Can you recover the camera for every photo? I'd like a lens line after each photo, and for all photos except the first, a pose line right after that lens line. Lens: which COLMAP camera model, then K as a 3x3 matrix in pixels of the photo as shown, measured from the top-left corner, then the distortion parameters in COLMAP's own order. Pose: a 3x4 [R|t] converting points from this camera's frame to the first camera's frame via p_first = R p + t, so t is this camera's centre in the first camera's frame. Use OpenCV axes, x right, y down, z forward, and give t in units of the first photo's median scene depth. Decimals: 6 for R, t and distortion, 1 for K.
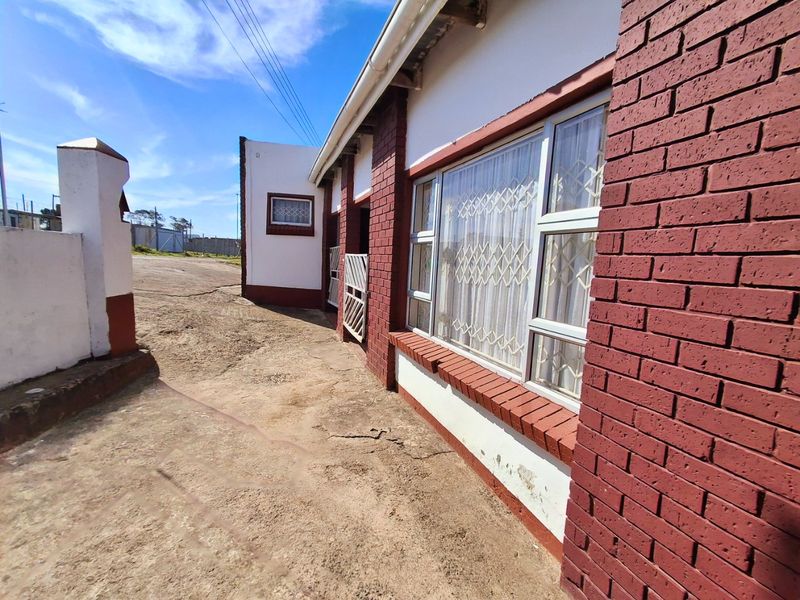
lens RADIAL K [[365.2, 0, 396.0], [0, 365.2, 307.3], [0, 0, 1]] dist [0.012101, 0.001468]
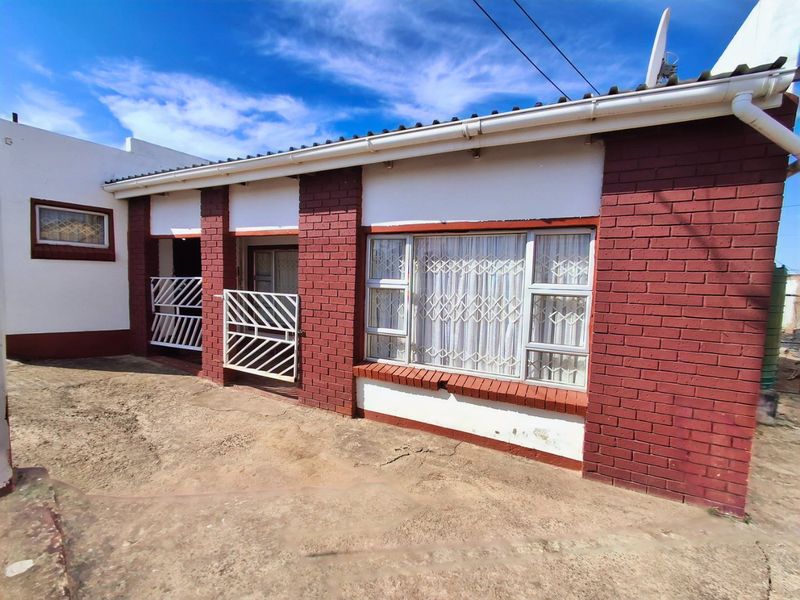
lens RADIAL K [[365.2, 0, 399.3], [0, 365.2, 305.2], [0, 0, 1]] dist [0.012101, 0.001468]
pose [[0.735263, -0.074649, 0.673659, -0.731424], [0.091263, 0.995769, 0.010733, -0.130760], [-0.671610, 0.053588, 0.738965, 0.075493]]
